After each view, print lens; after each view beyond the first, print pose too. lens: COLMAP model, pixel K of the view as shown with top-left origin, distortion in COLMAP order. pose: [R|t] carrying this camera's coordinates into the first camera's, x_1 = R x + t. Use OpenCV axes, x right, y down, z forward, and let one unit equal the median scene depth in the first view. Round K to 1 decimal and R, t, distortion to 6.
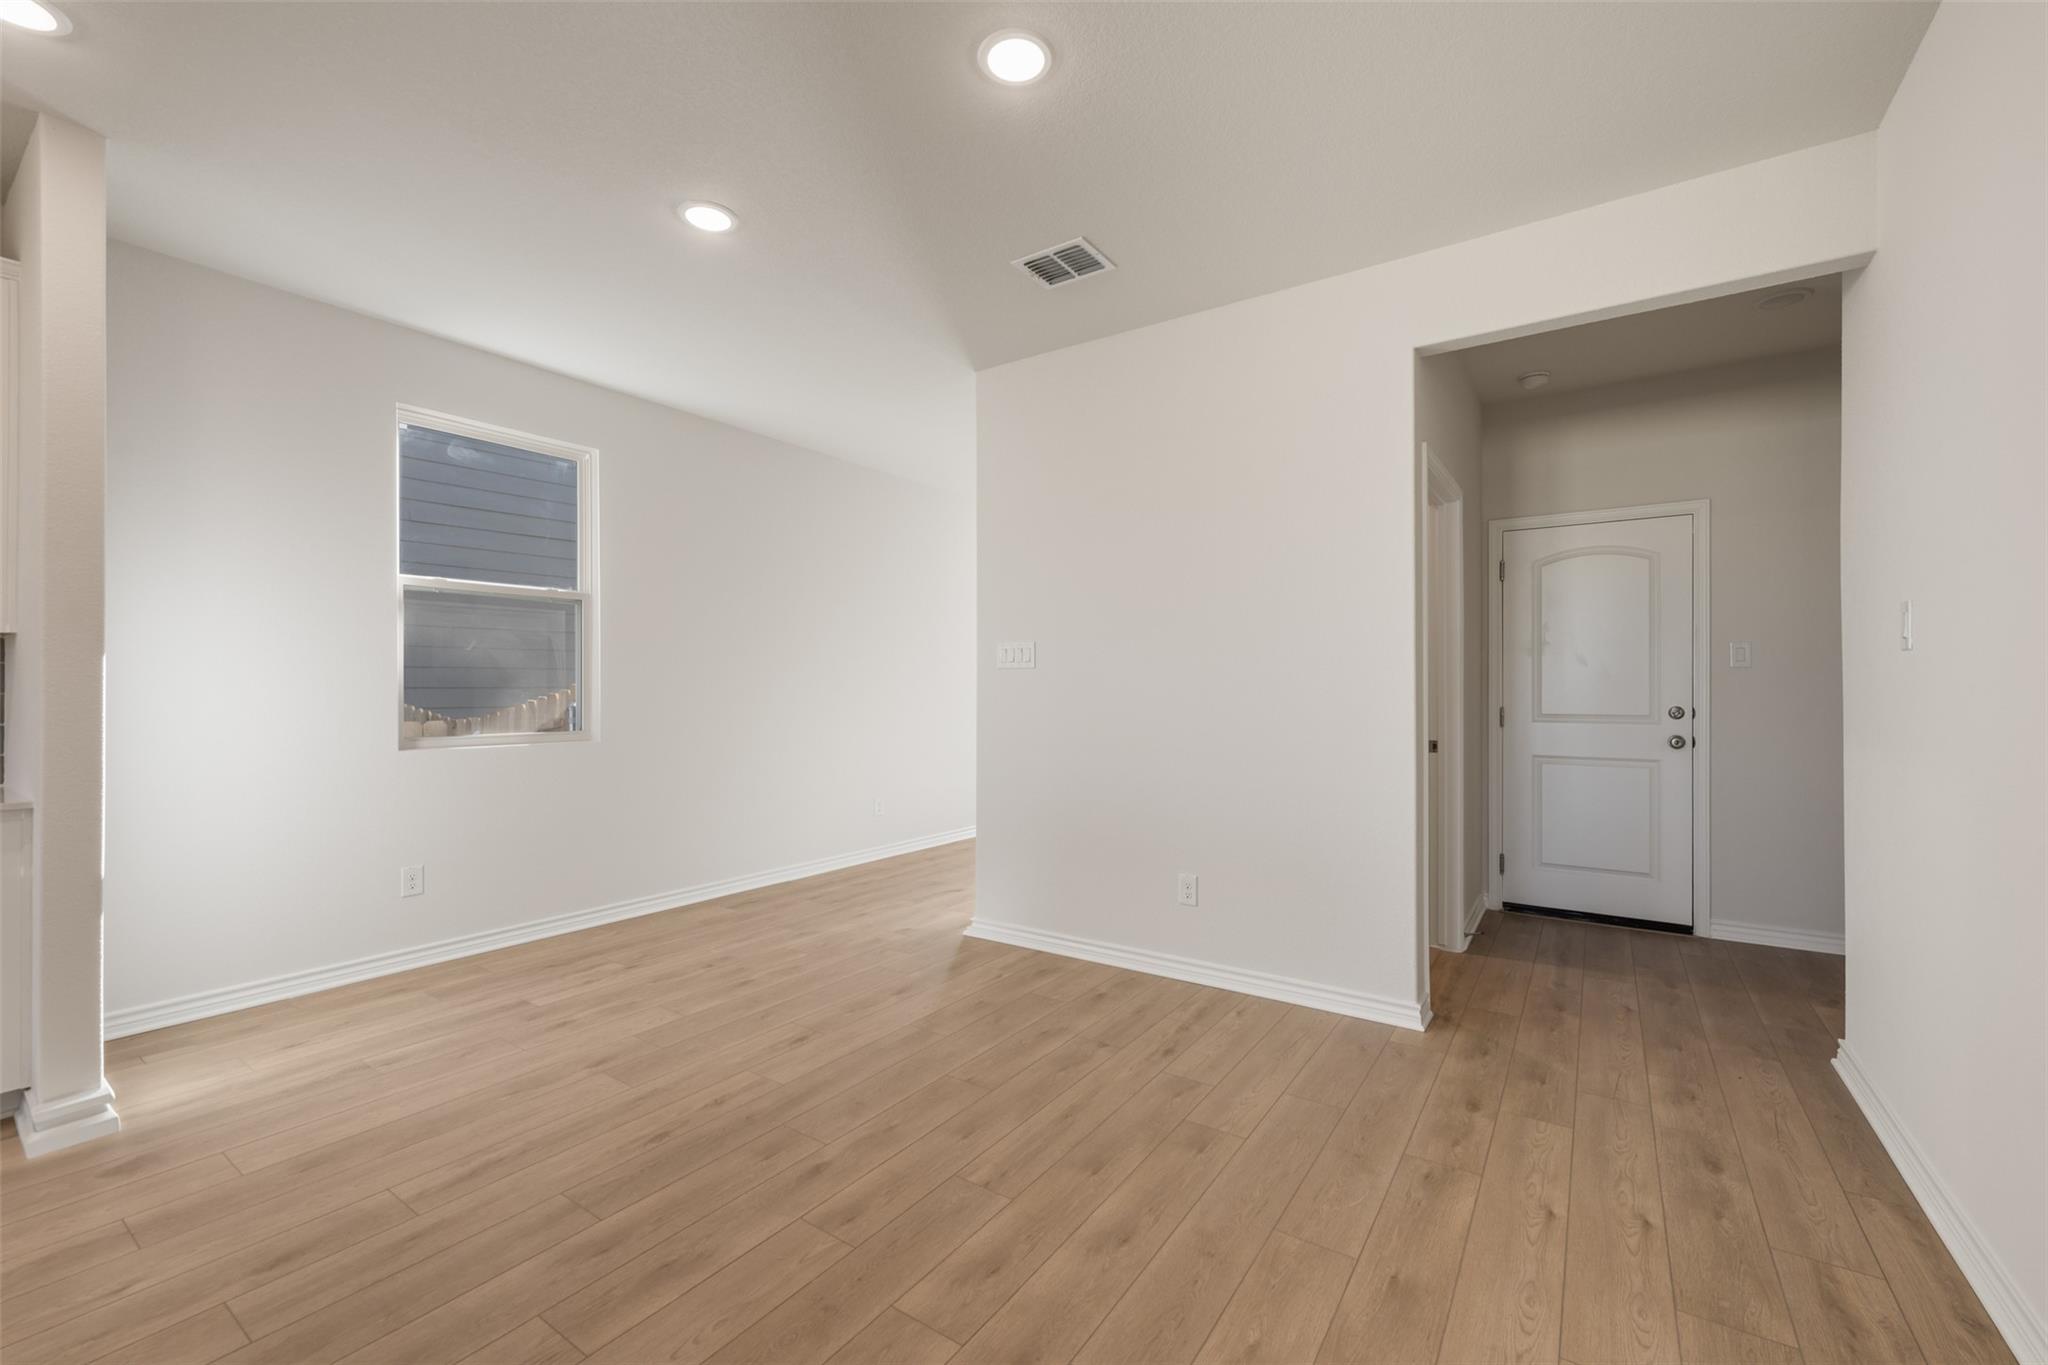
lens RADIAL K [[840.9, 0, 1022.9], [0, 840.9, 683.7], [0, 0, 1]] dist [-0.003319, 0.000079]
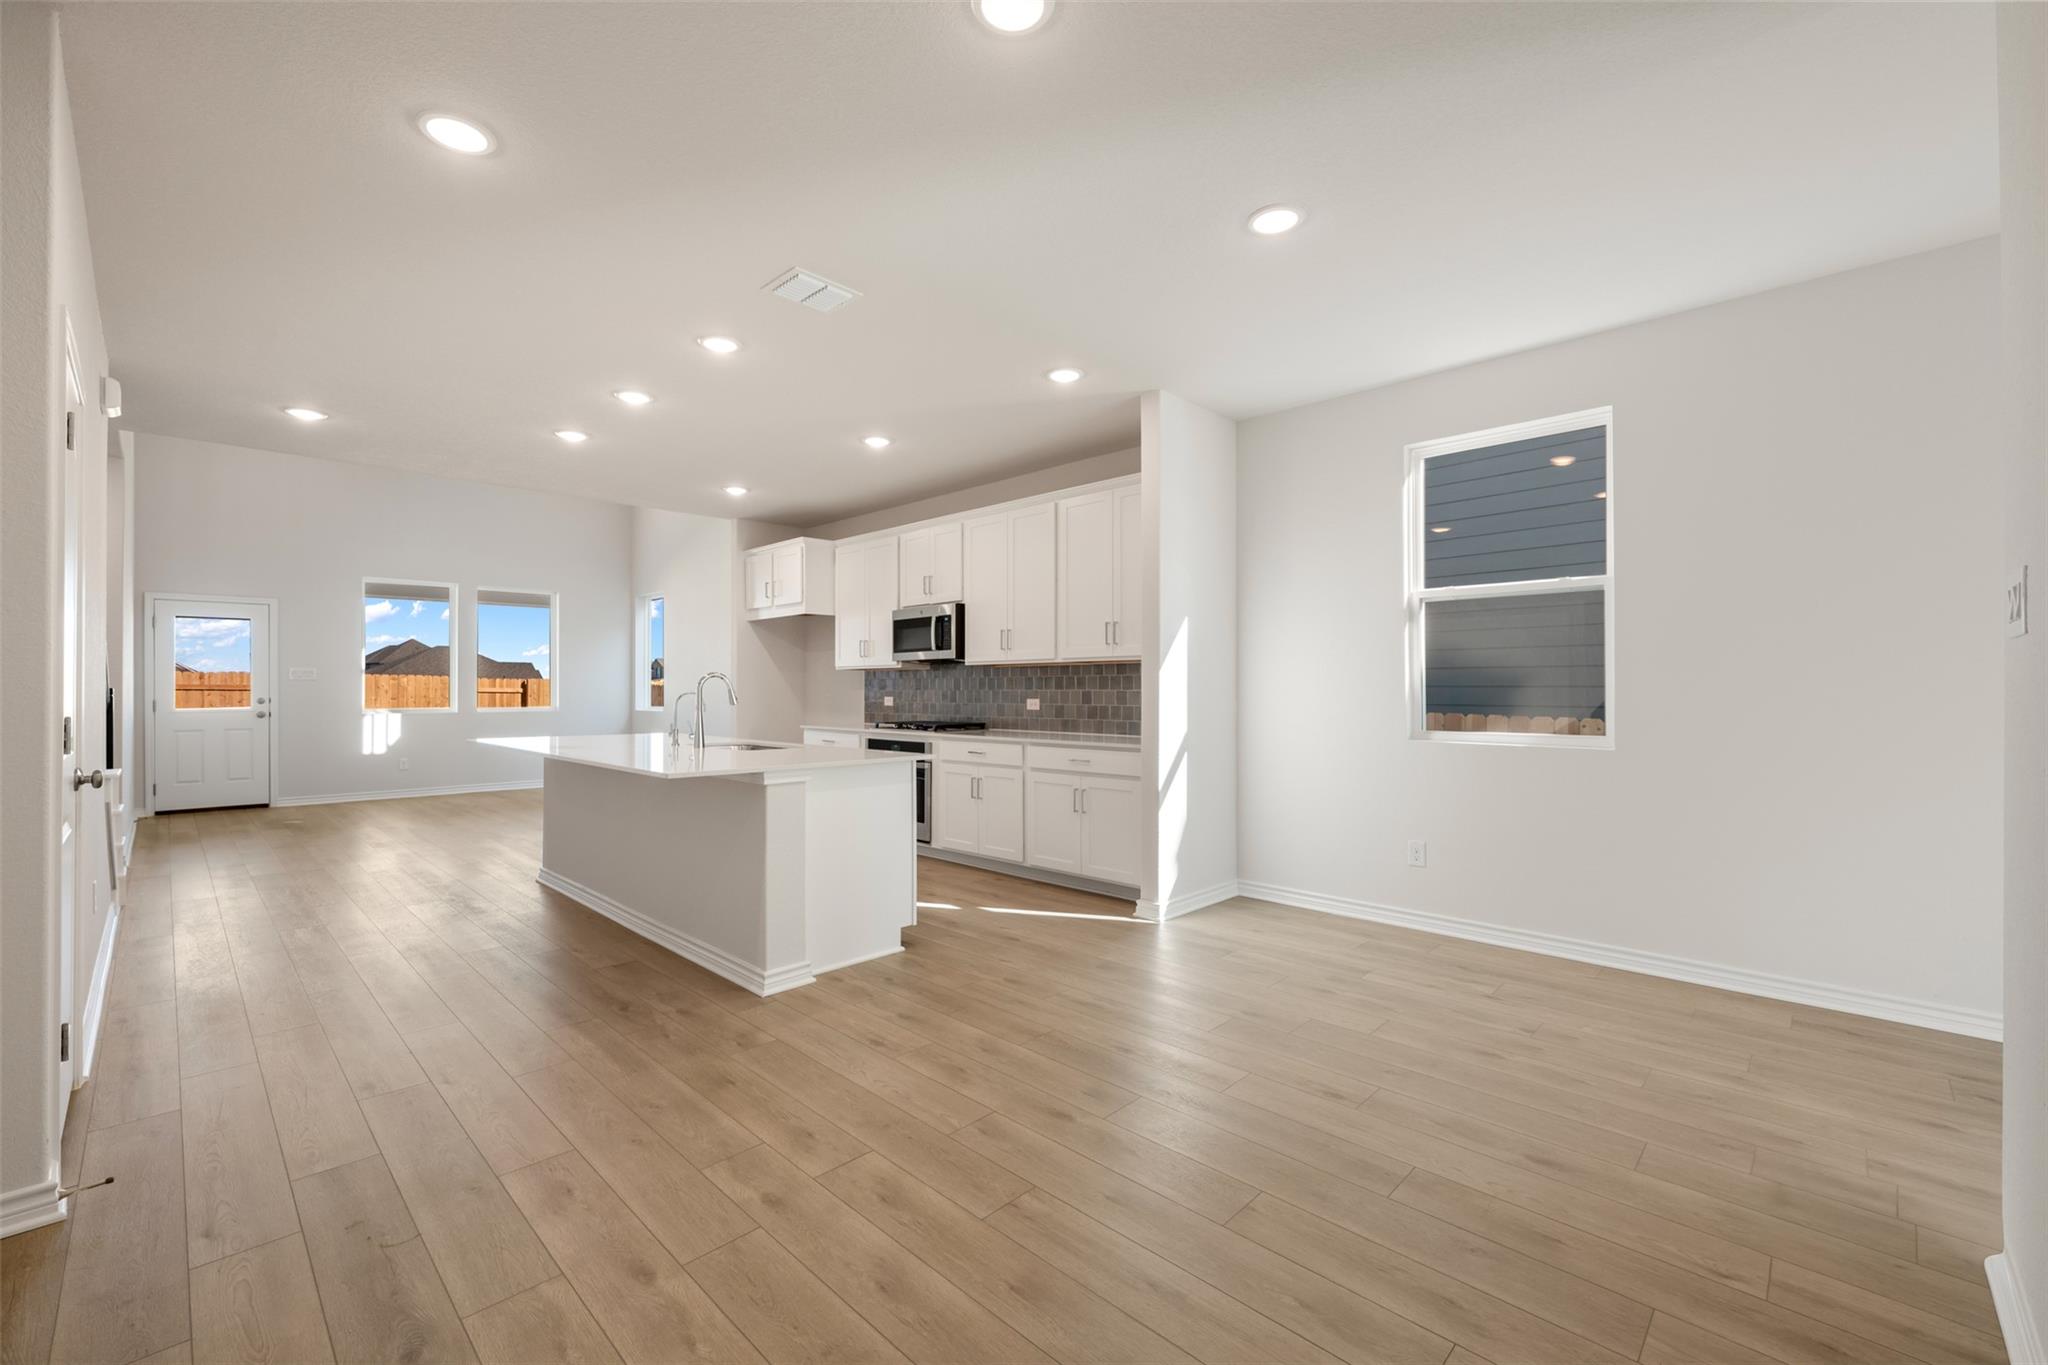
lens RADIAL K [[840.9, 0, 1026.2], [0, 840.9, 687.4], [0, 0, 1]] dist [-0.003319, 0.000079]
pose [[-0.170215, -0.000650, -0.985407, 0.611577], [0.007391, 0.999971, -0.001937, 0.003958], [0.985379, -0.007613, -0.170205, 0.802815]]
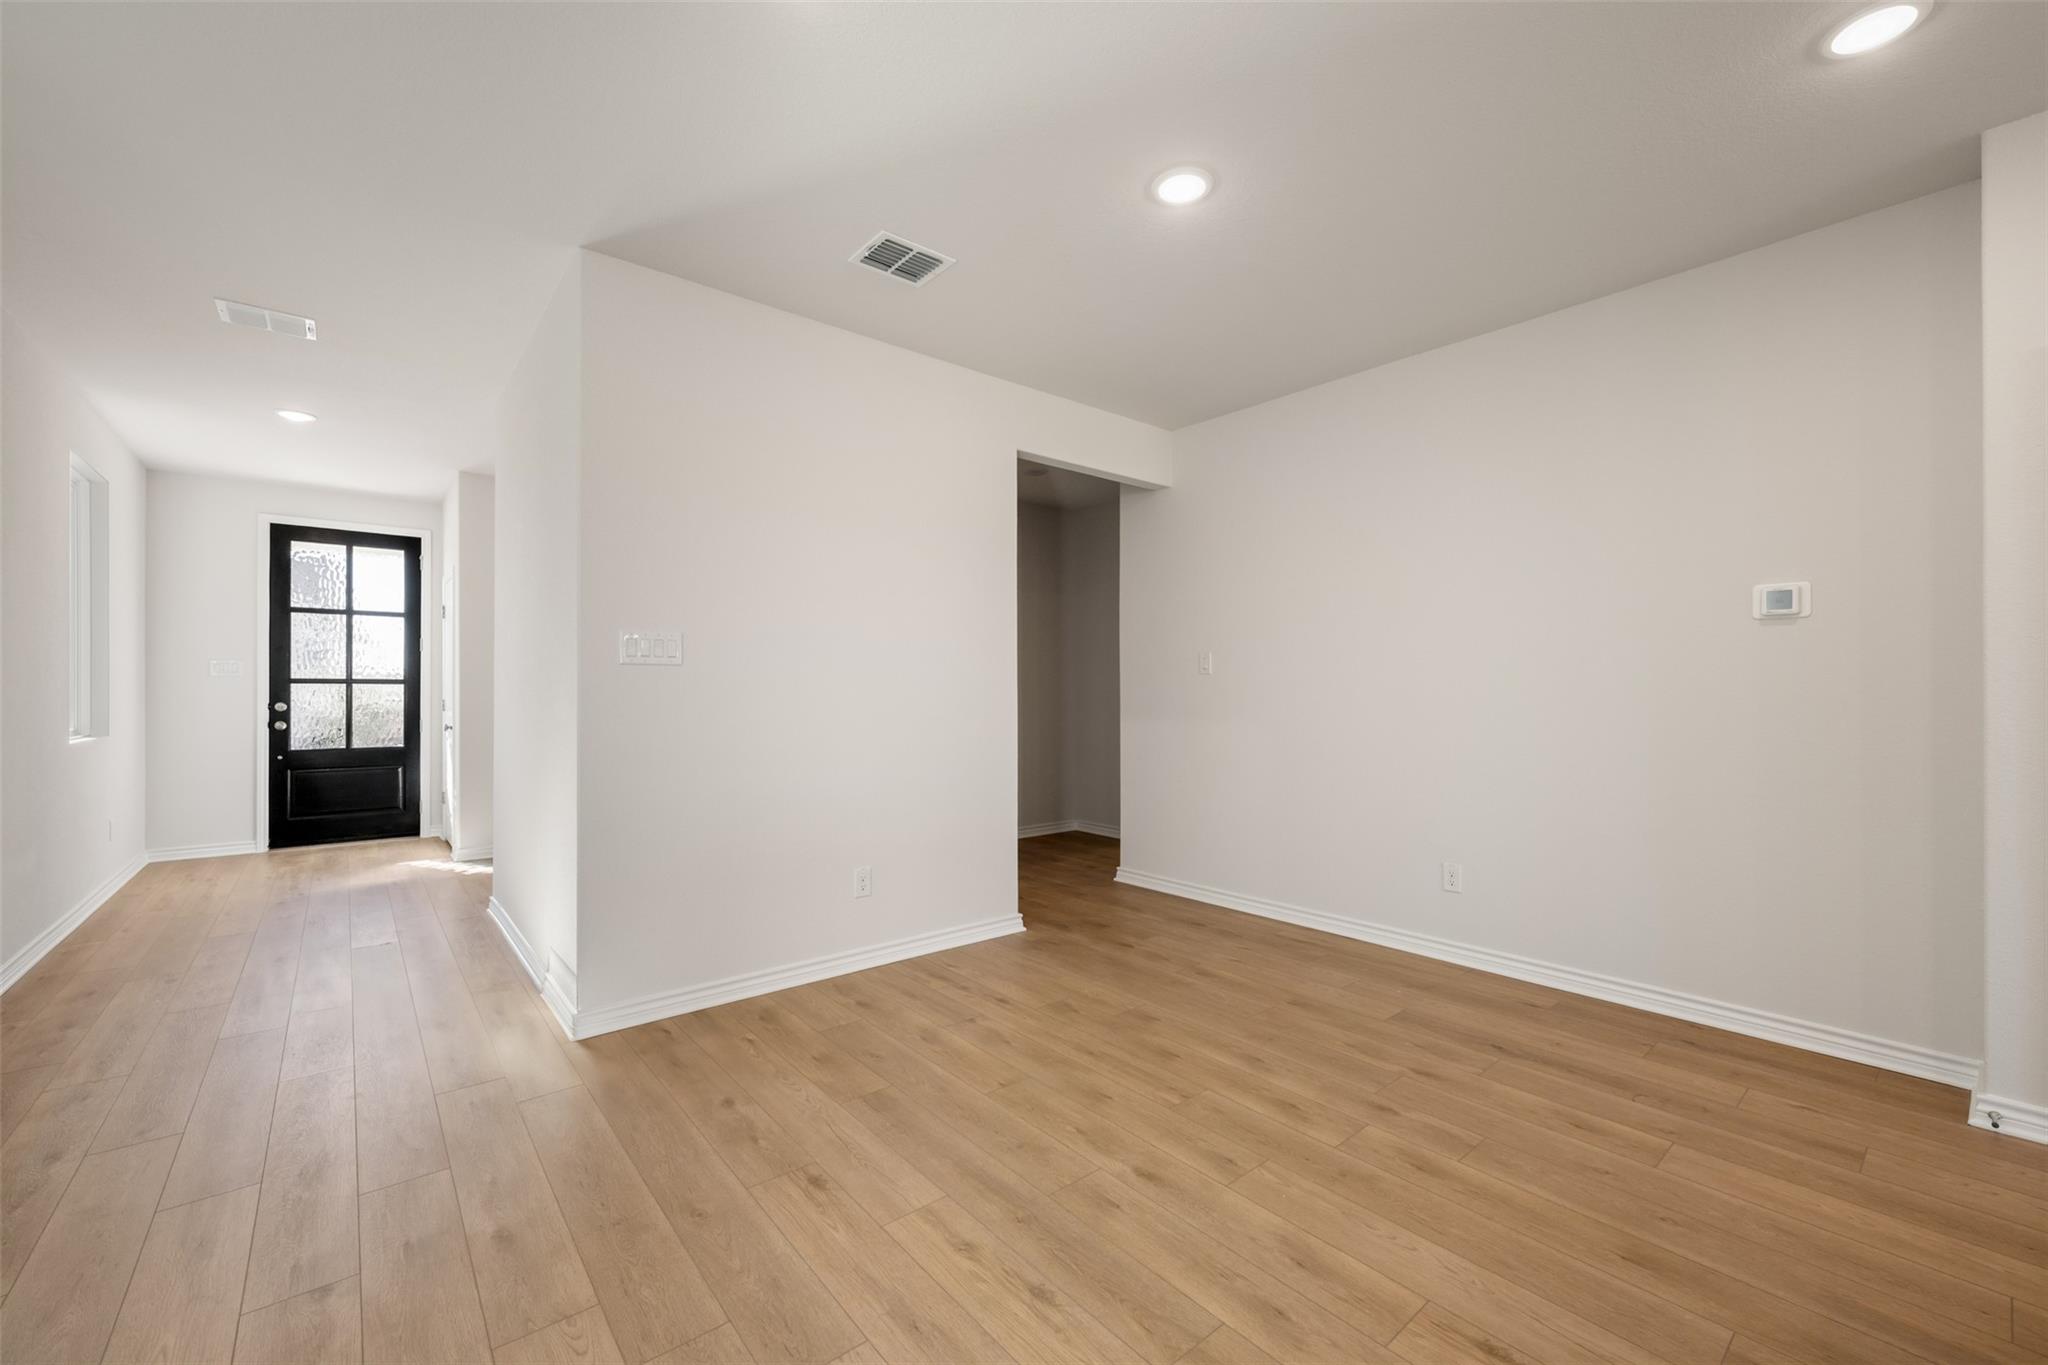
lens RADIAL K [[813.0, 0, 1022.6], [0, 813.0, 686.4], [0, 0, 1]] dist [-0.000742, -0.000060]
pose [[0.274899, 0.004229, 0.961464, -0.851234], [-0.004173, 0.999986, -0.003206, 0.001062], [-0.961464, -0.003131, 0.274913, 0.613719]]
